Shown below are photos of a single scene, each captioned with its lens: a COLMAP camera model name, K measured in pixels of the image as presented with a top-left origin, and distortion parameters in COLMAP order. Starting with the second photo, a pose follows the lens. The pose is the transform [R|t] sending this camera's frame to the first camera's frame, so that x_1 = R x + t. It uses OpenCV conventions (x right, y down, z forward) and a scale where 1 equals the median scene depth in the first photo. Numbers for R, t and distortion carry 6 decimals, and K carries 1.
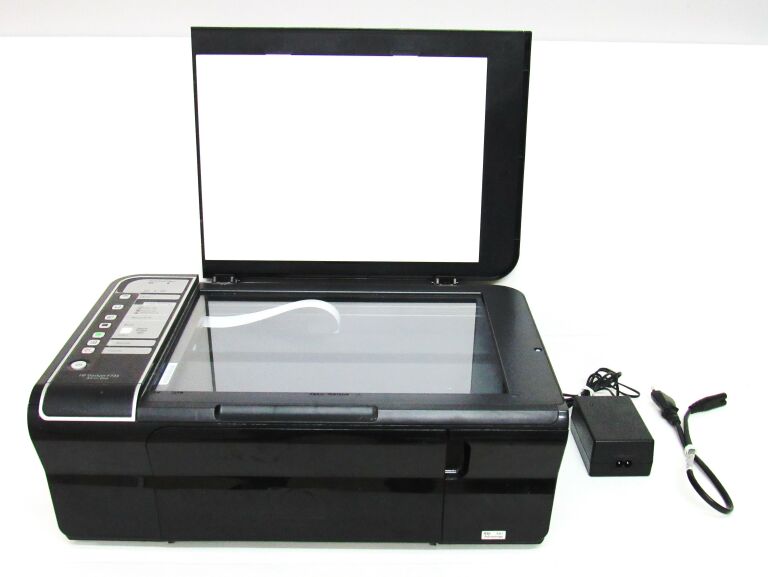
lens RADIAL K [[900.7, 0, 383.0], [0, 900.7, 286.7], [0, 0, 1]] dist [0.026088, 0.000000]
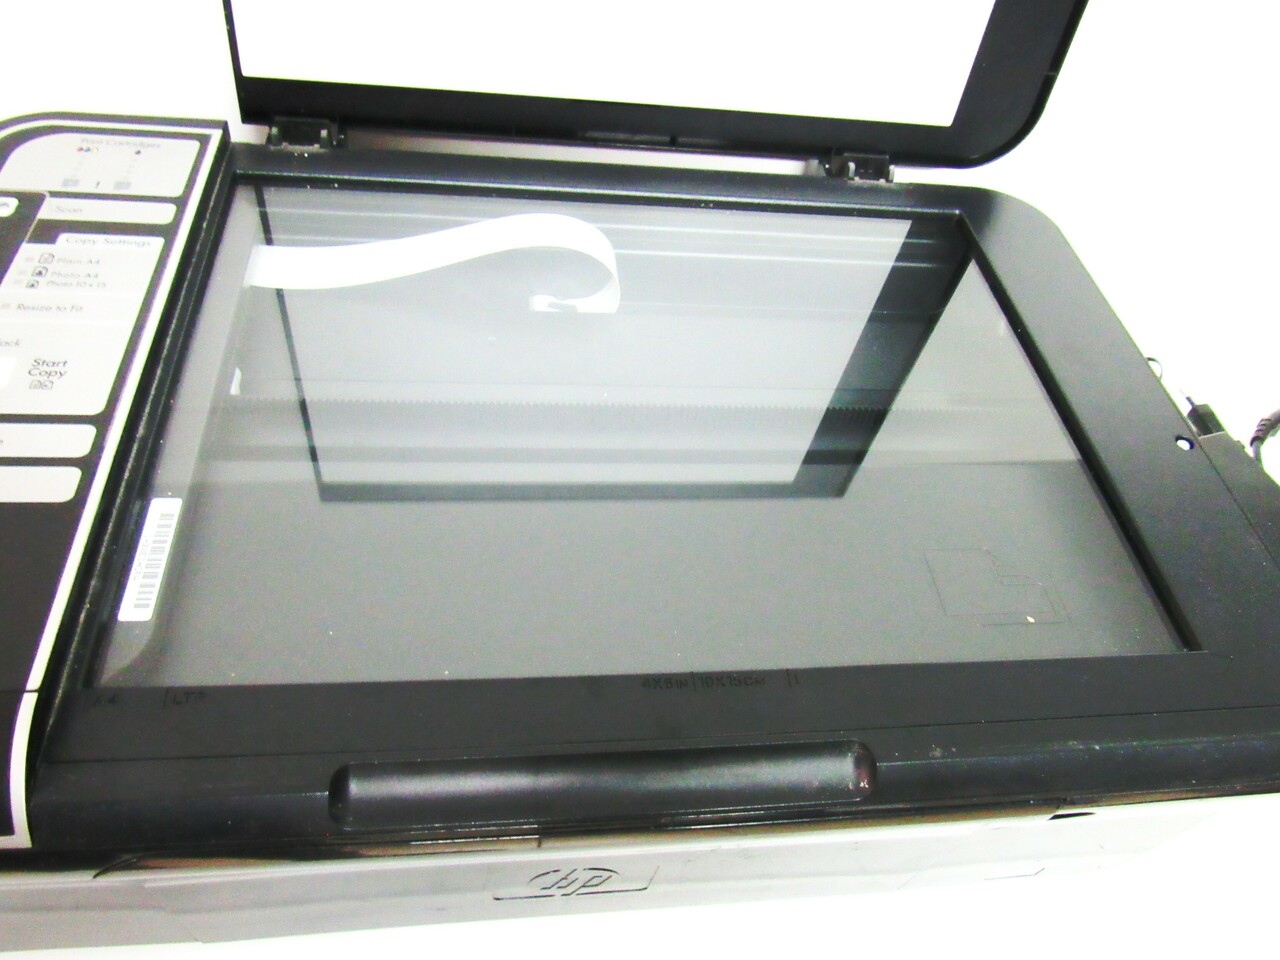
lens RADIAL K [[938.5, 0, 646.5], [0, 938.5, 483.2], [0, 0, 1]] dist [-0.026733, 0.006186]
pose [[0.985700, -0.005705, 0.168414, -0.113230], [-0.073218, 0.885653, 0.458540, -0.074623], [-0.151772, -0.464313, 0.872570, 0.640220]]
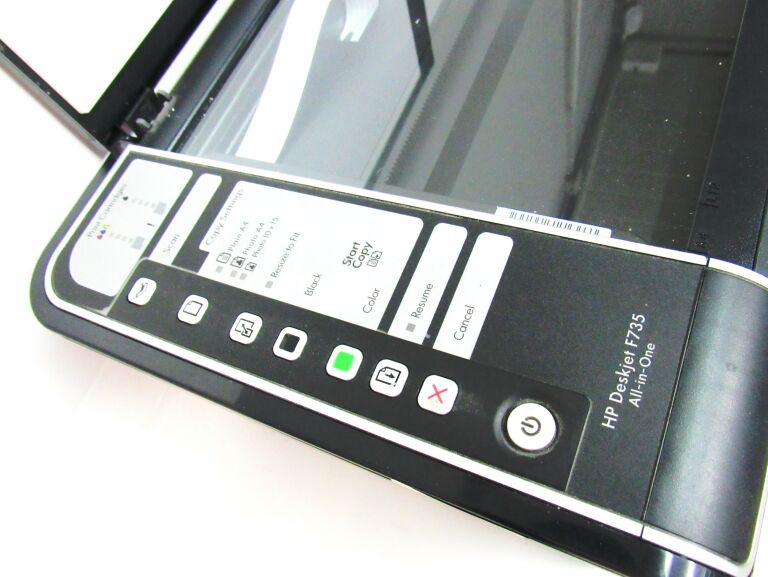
lens RADIAL K [[563.1, 0, 382.3], [0, 563.1, 288.5], [0, 0, 1]] dist [-0.026733, 0.006186]
pose [[0.384486, -0.866250, 0.319032, -0.330859], [0.593227, 0.496646, 0.633581, -0.080192], [-0.707286, -0.054344, 0.704836, 0.790307]]
